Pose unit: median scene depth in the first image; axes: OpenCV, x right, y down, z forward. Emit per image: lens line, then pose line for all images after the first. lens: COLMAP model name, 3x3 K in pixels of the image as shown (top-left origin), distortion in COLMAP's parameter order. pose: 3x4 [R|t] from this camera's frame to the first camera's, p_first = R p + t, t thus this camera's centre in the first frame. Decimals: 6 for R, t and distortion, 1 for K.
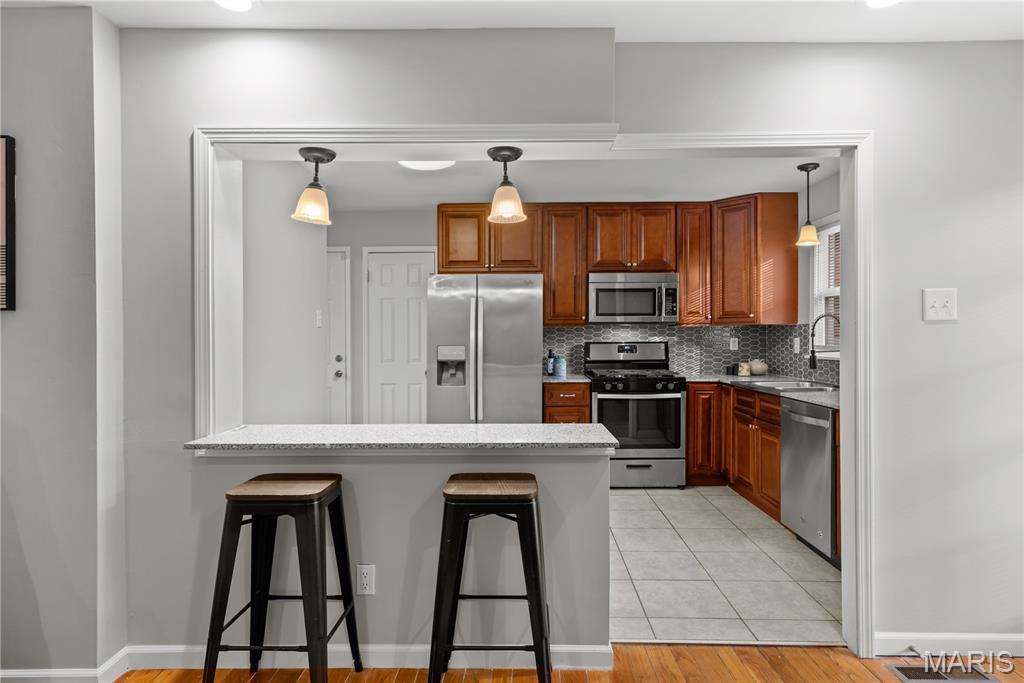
lens RADIAL K [[599.9, 0, 509.8], [0, 599.9, 341.4], [0, 0, 1]] dist [-0.001695, -0.000981]
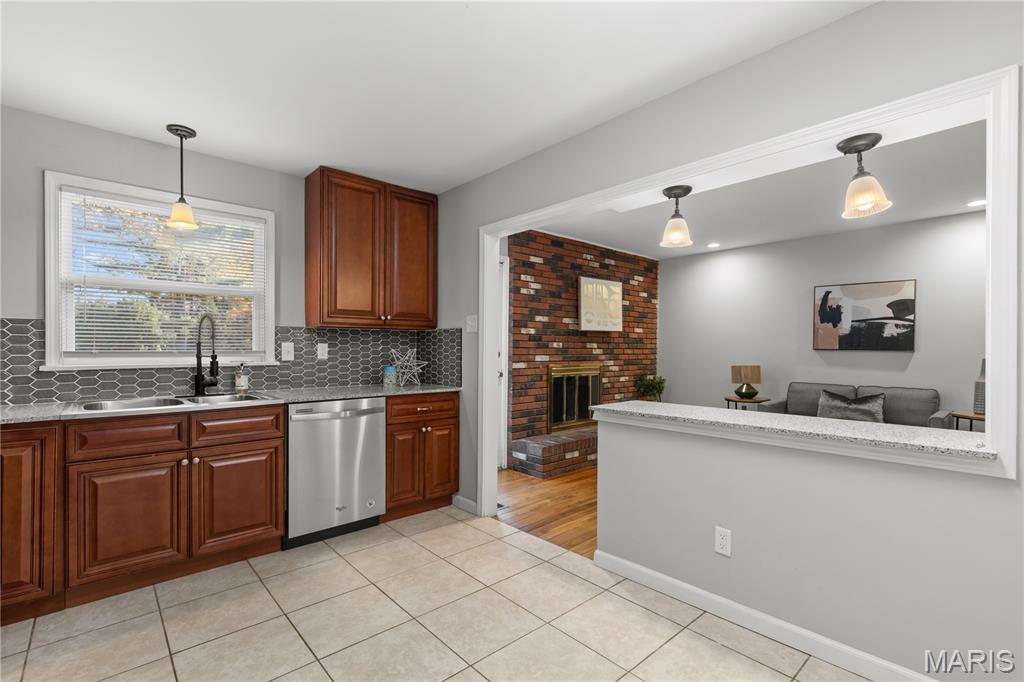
lens RADIAL K [[463.2, 0, 516.5], [0, 463.2, 349.6], [0, 0, 1]] dist [0.003198, -0.002870]
pose [[-0.694387, -0.000294, 0.719601, -0.237370], [0.007603, 0.999941, 0.007745, 0.004270], [-0.719561, 0.010849, -0.694344, 0.949191]]
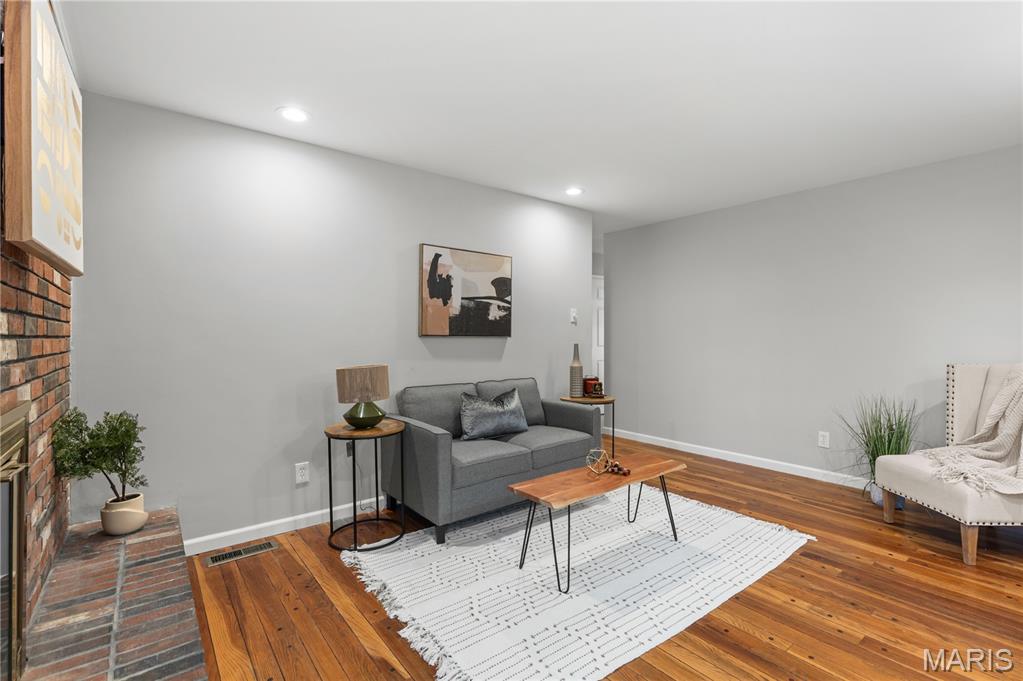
lens RADIAL K [[462.7, 0, 518.3], [0, 462.7, 335.2], [0, 0, 1]] dist [0.003198, -0.002870]
pose [[-0.764673, 0.007513, -0.644375, 0.391789], [-0.003114, 0.999877, 0.015353, 0.005038], [0.644411, 0.013747, -0.764555, 0.383650]]
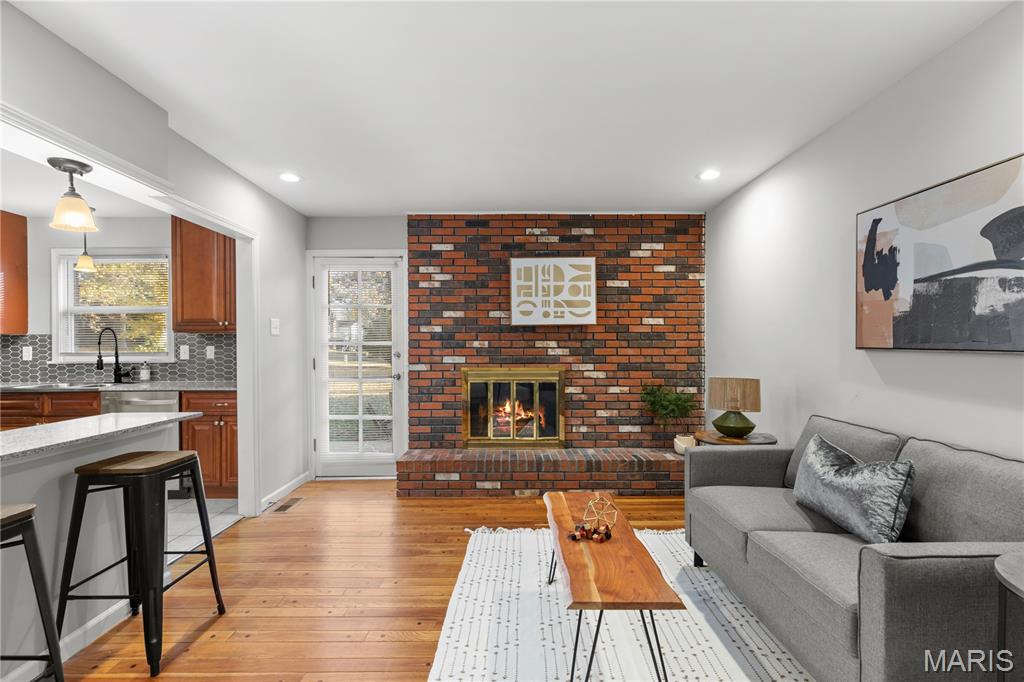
lens RADIAL K [[463.2, 0, 512.3], [0, 463.2, 345.5], [0, 0, 1]] dist [0.003198, -0.002870]
pose [[-0.034678, 0.006495, 0.999377, -0.425509], [0.015272, 0.999866, -0.005969, 0.011429], [-0.999282, 0.015056, -0.034773, 0.125056]]
